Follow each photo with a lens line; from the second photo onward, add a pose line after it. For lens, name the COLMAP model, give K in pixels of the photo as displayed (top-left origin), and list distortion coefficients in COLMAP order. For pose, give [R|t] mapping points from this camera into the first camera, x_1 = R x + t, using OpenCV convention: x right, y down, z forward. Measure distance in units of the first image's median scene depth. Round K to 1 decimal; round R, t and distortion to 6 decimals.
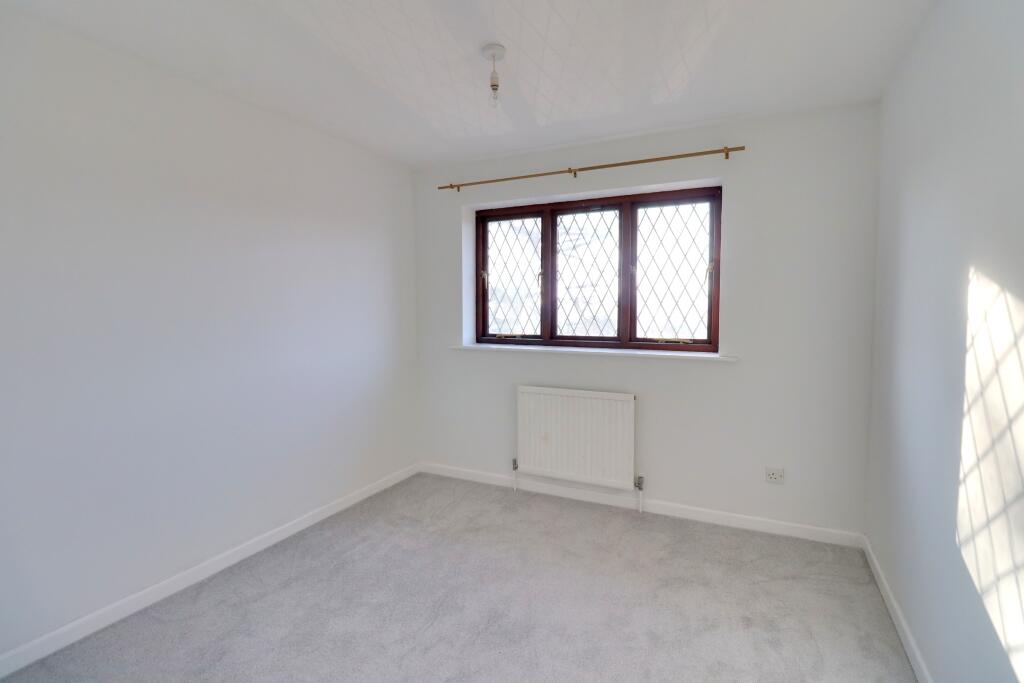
lens RADIAL K [[472.7, 0, 512.0], [0, 472.7, 341.5], [0, 0, 1]] dist [-0.000622, -0.000148]
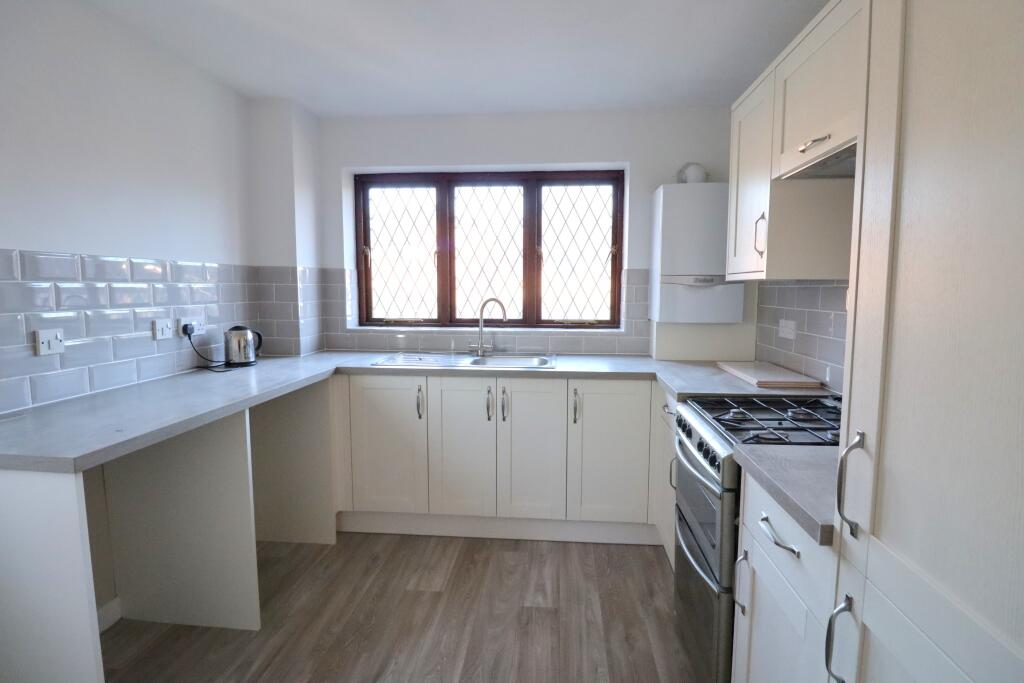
lens RADIAL K [[490.8, 0, 512.0], [0, 490.8, 341.5], [0, 0, 1]] dist [-0.015052, -0.000728]
pose [[0.929070, -0.037225, 0.368027, -0.158766], [0.023624, 0.998864, 0.041394, -0.005628], [-0.369150, -0.029764, 0.928893, 0.075476]]
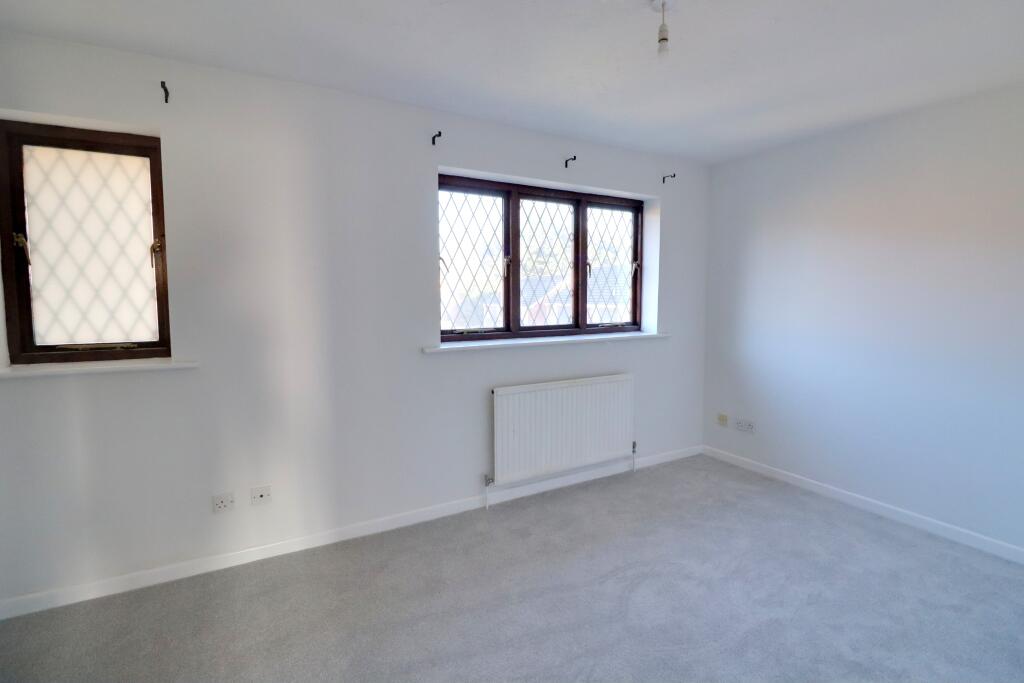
lens RADIAL K [[575.7, 0, 512.0], [0, 575.7, 341.5], [0, 0, 1]] dist [-0.003526, -0.000781]
pose [[0.501940, -0.068299, 0.862202, -0.916501], [0.066024, 0.996994, 0.040540, -0.031585], [-0.862379, 0.036577, 0.504941, 0.446266]]
